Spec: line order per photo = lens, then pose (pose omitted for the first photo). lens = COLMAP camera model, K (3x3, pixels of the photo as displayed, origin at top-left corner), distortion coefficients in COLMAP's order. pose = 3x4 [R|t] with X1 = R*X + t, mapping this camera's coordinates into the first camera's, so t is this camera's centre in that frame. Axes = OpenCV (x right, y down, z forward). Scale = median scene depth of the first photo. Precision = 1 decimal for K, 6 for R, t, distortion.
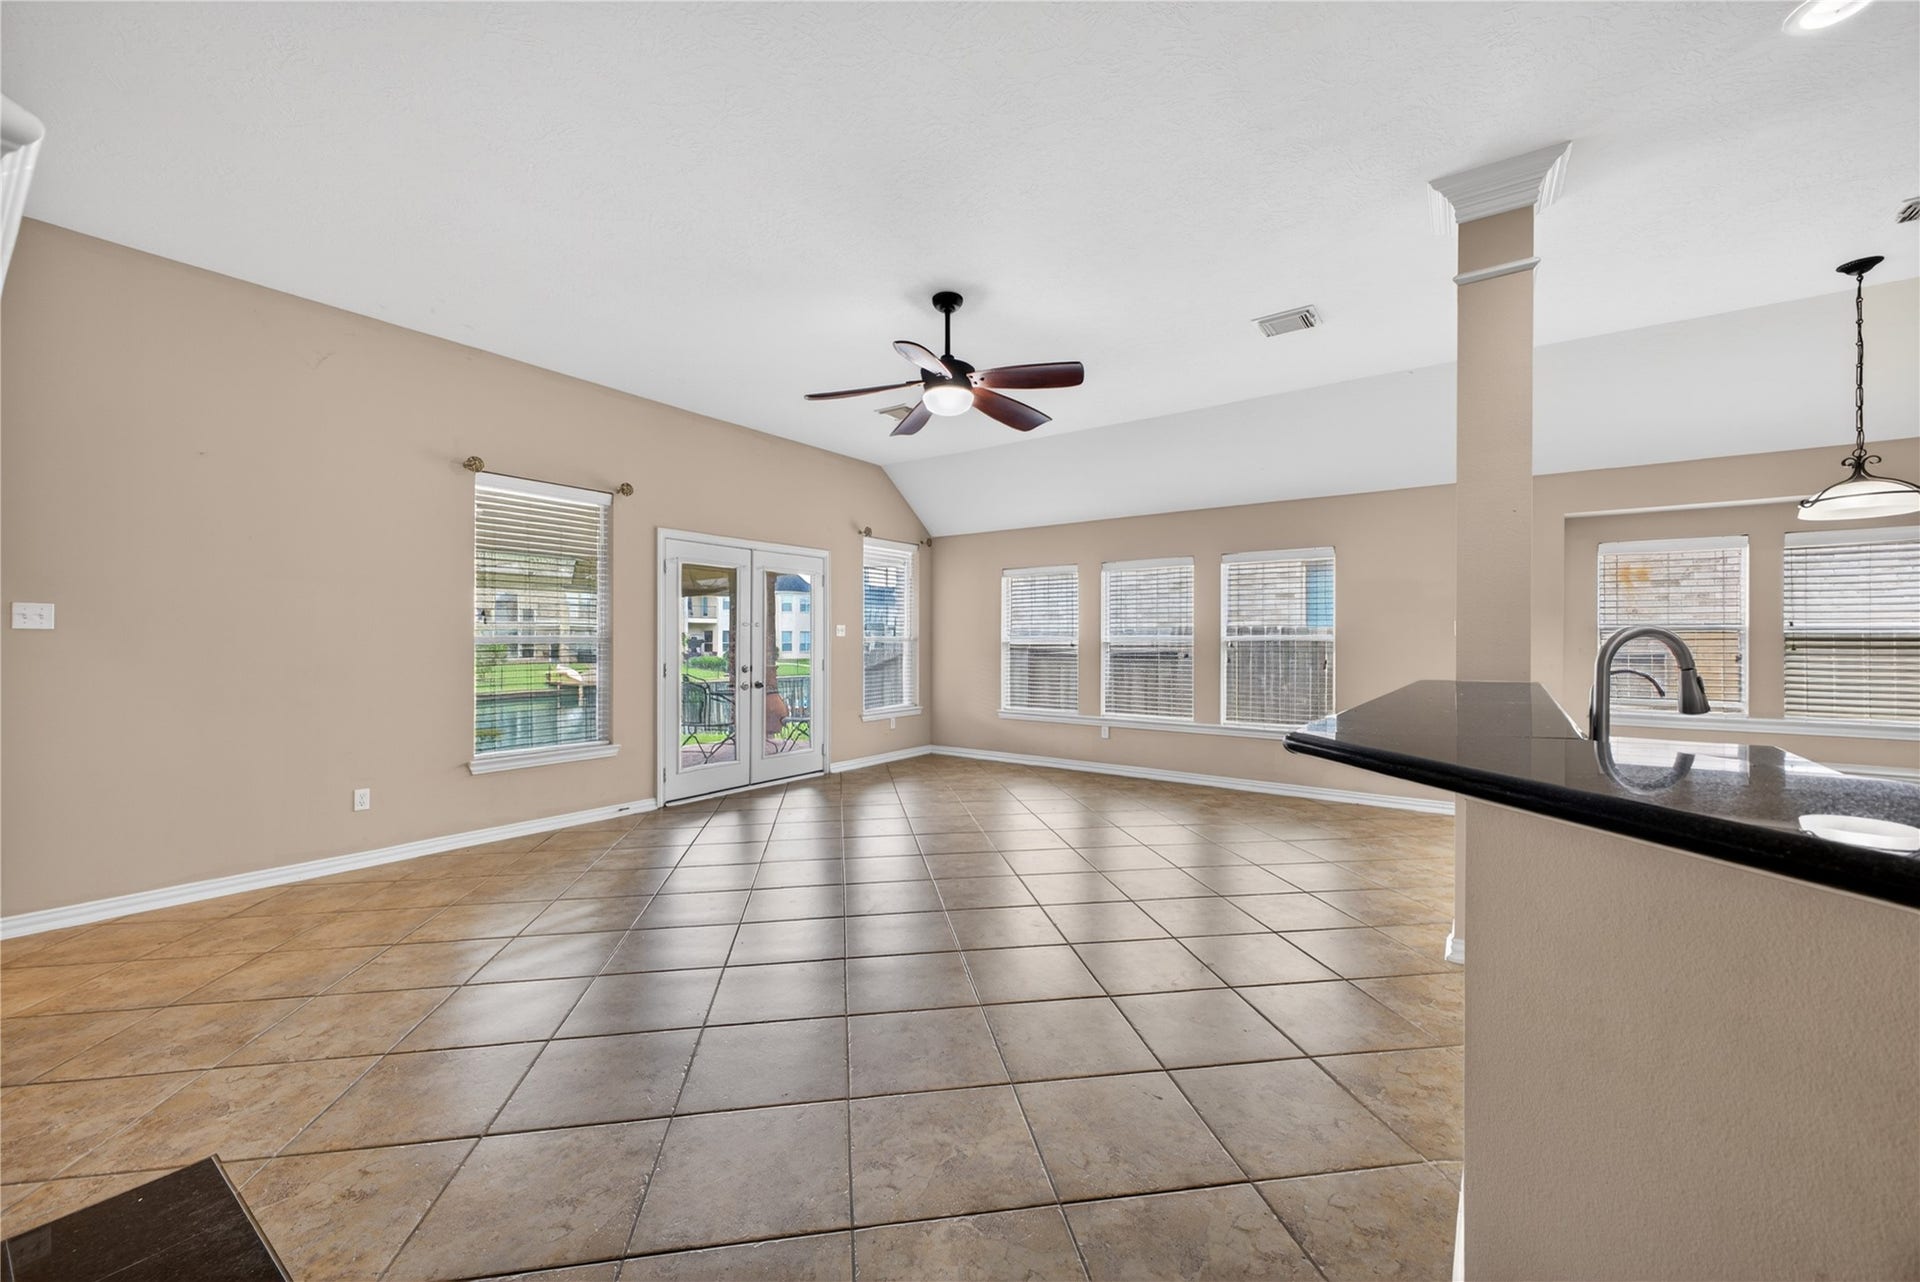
lens RADIAL K [[756.9, 0, 957.7], [0, 756.9, 639.6], [0, 0, 1]] dist [0.012411, -0.001932]
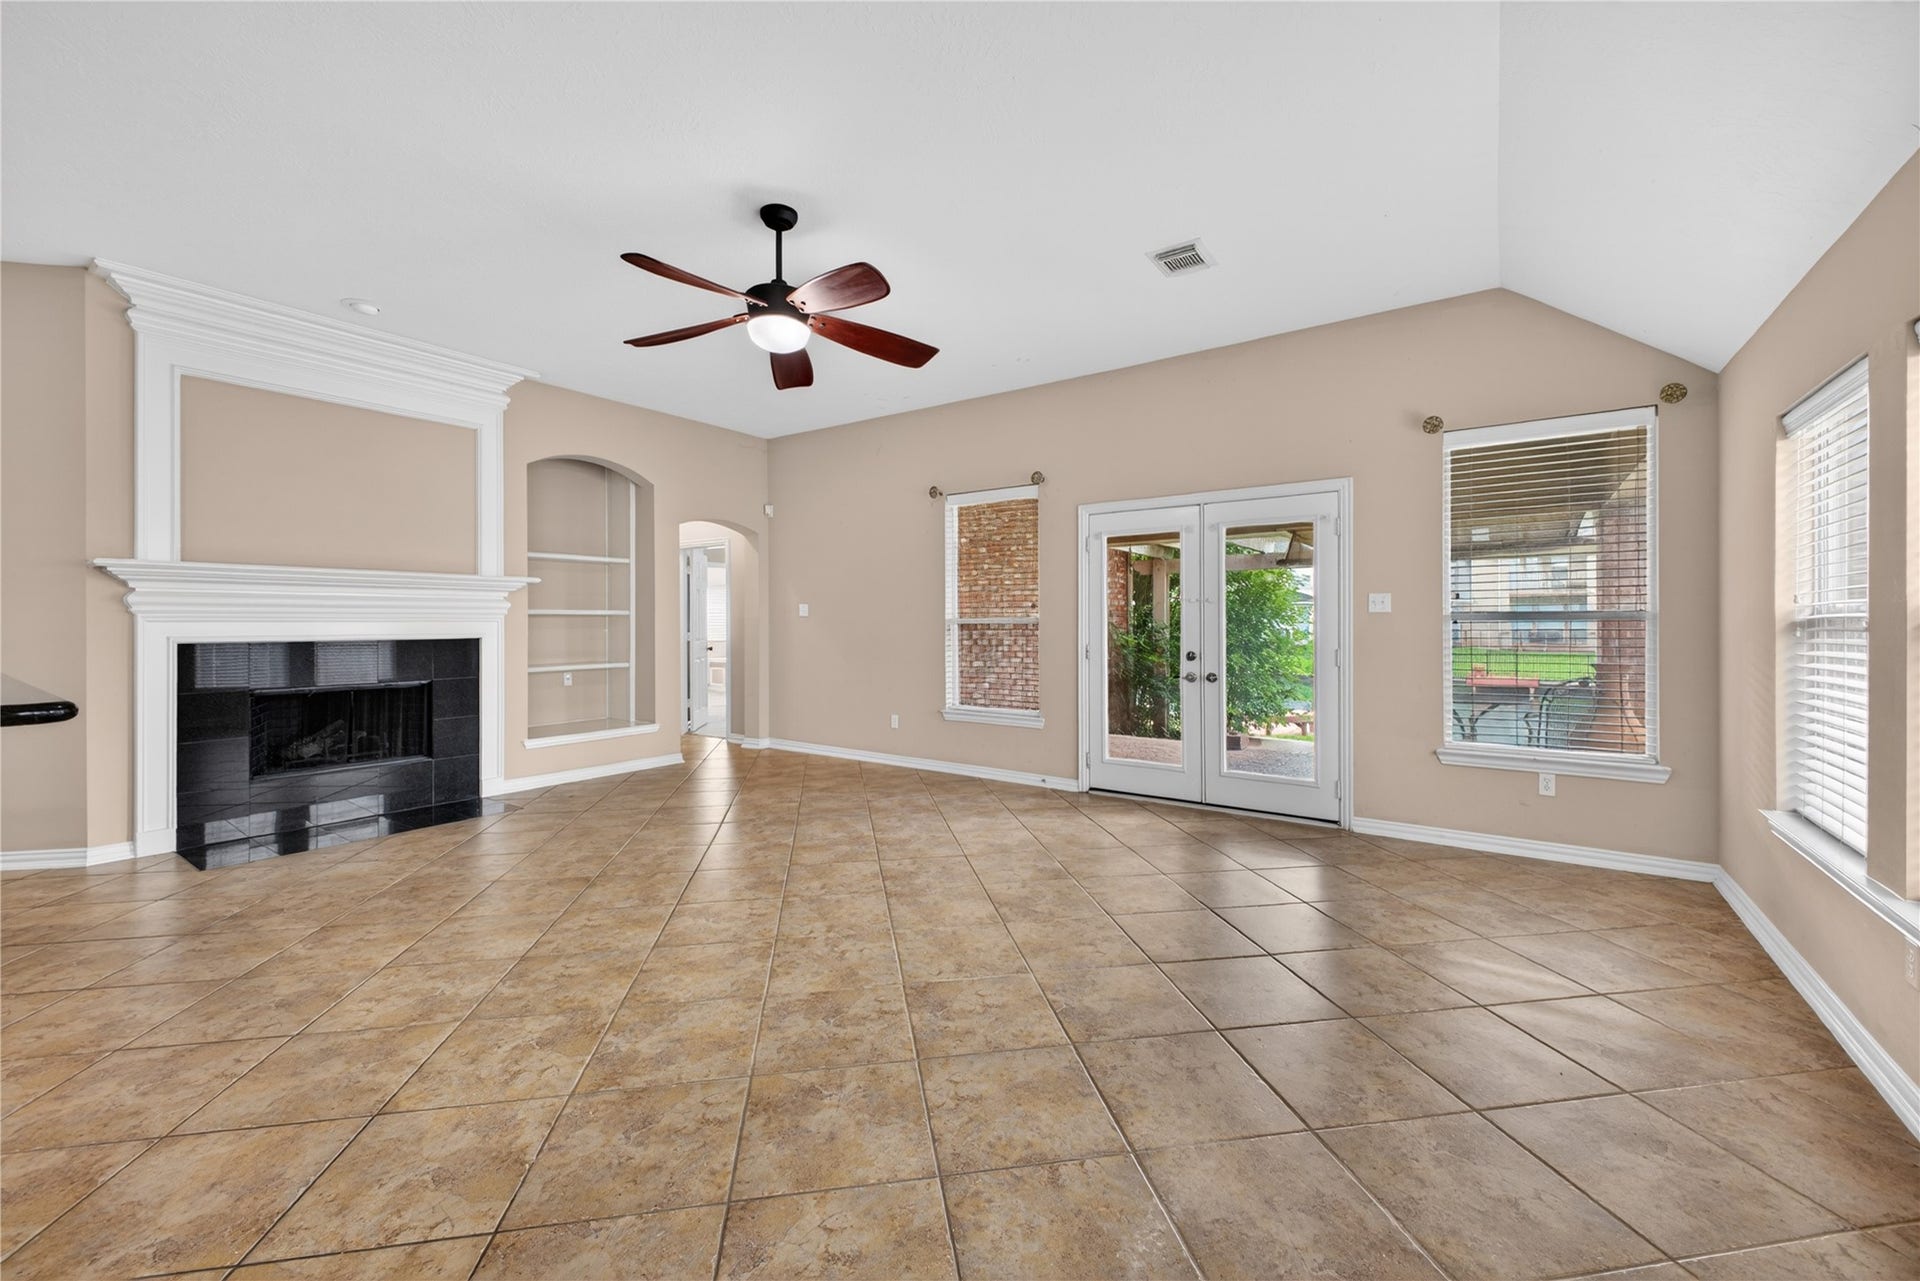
lens RADIAL K [[756.9, 0, 953.4], [0, 756.9, 628.7], [0, 0, 1]] dist [0.012411, -0.001932]
pose [[-0.013951, 0.009332, -0.999859, 0.522253], [0.004061, 0.999949, 0.009276, 0.001892], [0.999894, -0.003931, -0.013988, 0.760408]]
